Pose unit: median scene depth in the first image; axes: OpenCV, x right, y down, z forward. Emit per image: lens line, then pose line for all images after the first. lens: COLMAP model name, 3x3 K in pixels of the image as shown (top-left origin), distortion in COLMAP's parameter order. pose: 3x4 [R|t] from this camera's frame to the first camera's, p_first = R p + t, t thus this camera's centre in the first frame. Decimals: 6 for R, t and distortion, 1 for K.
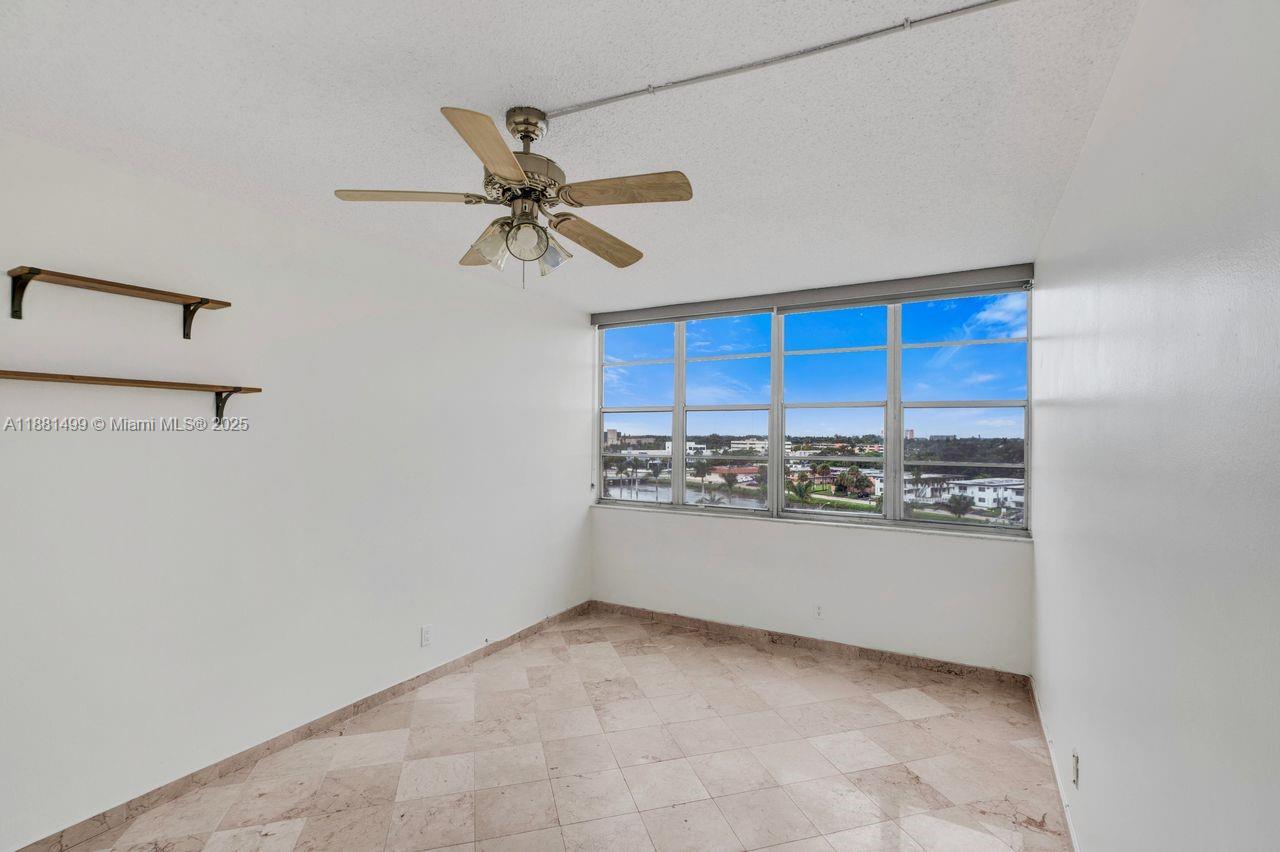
lens RADIAL K [[575.5, 0, 650.2], [0, 575.5, 430.7], [0, 0, 1]] dist [-0.001953, 0.000217]
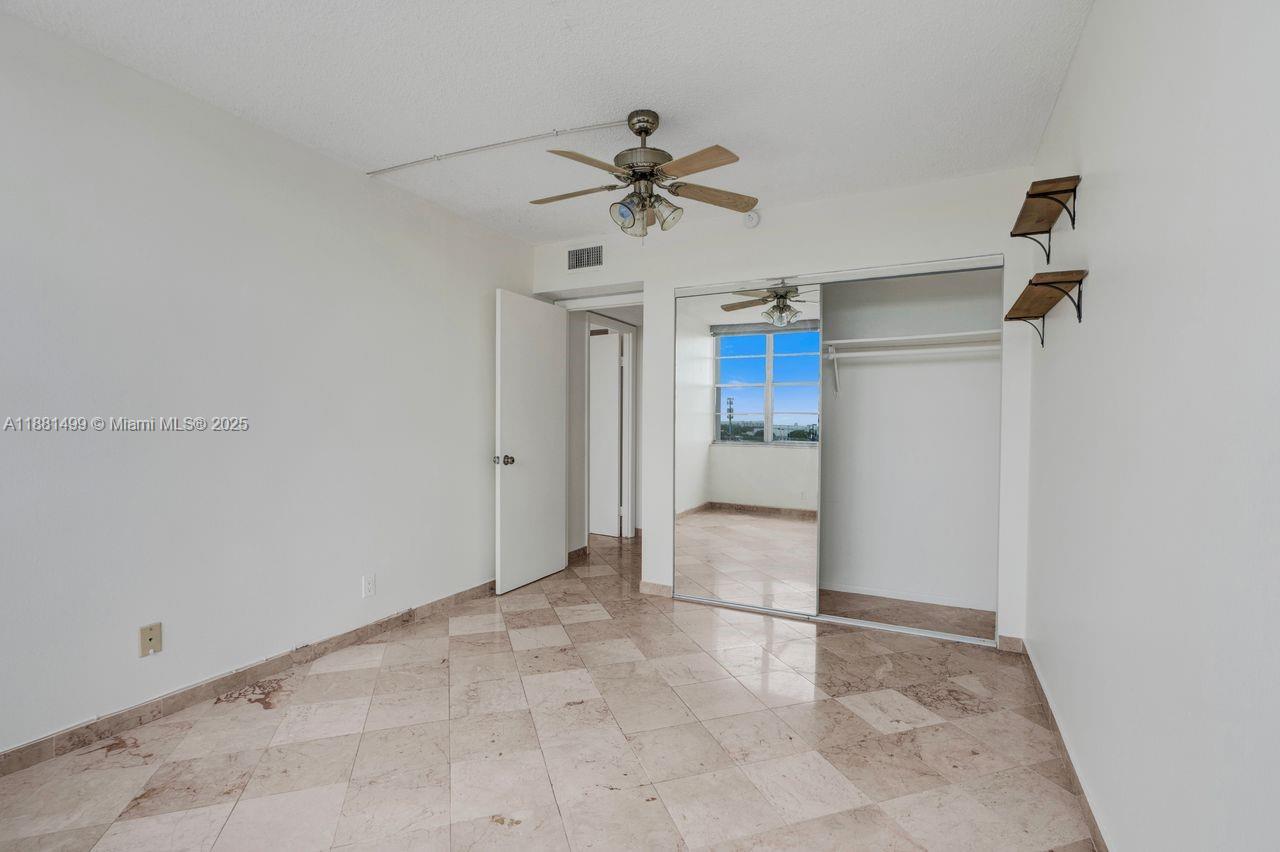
lens RADIAL K [[574.4, 0, 648.3], [0, 574.4, 430.7], [0, 0, 1]] dist [-0.002233, 0.000691]
pose [[-0.999058, -0.013921, -0.041094, -0.070345], [-0.014399, 0.999832, 0.011344, 0.072182], [0.040930, 0.011925, -0.999091, 0.931232]]
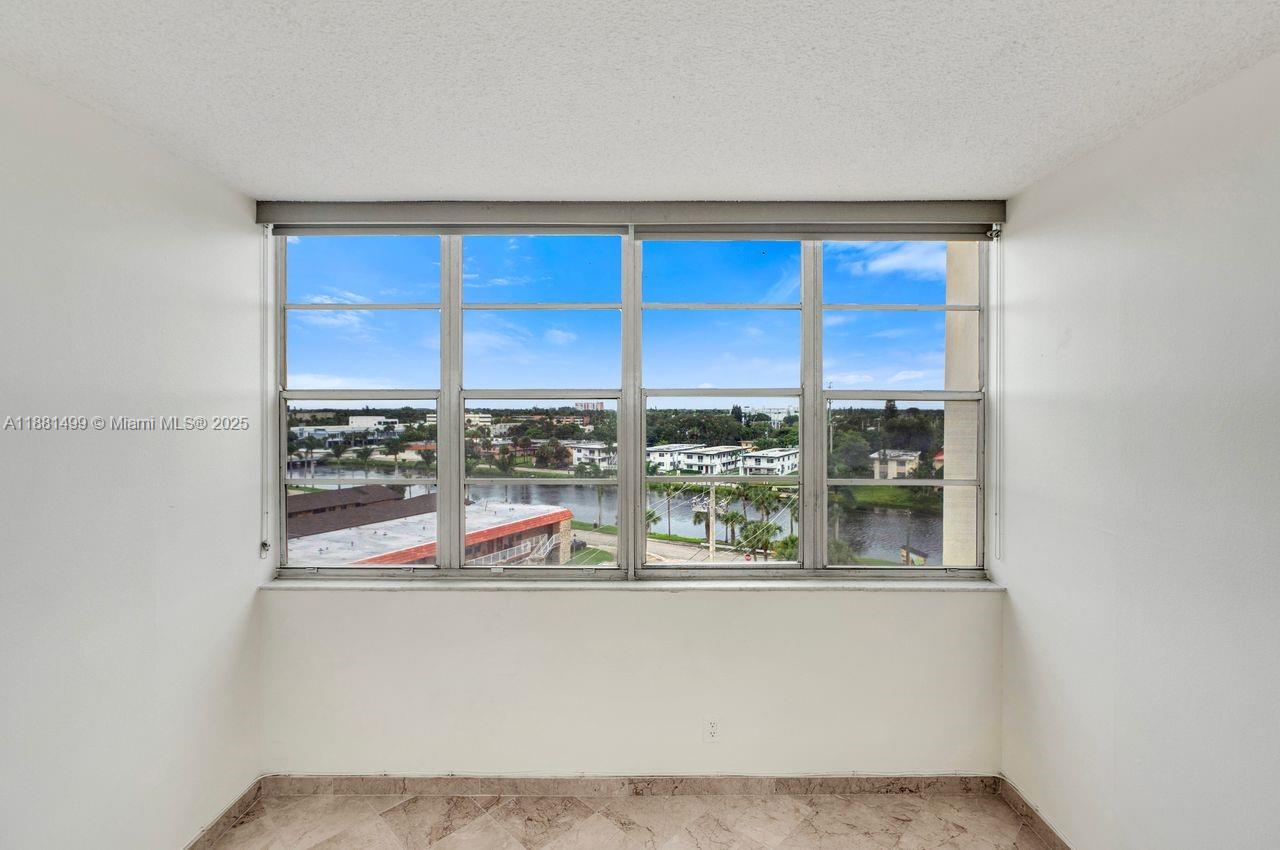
lens RADIAL K [[577.0, 0, 643.3], [0, 577.0, 410.5], [0, 0, 1]] dist [-0.008923, 0.000239]
pose [[0.876946, -0.008524, 0.480513, -0.052943], [0.002303, 0.999906, 0.013534, -0.029871], [-0.480583, -0.010762, 0.876883, 0.428345]]
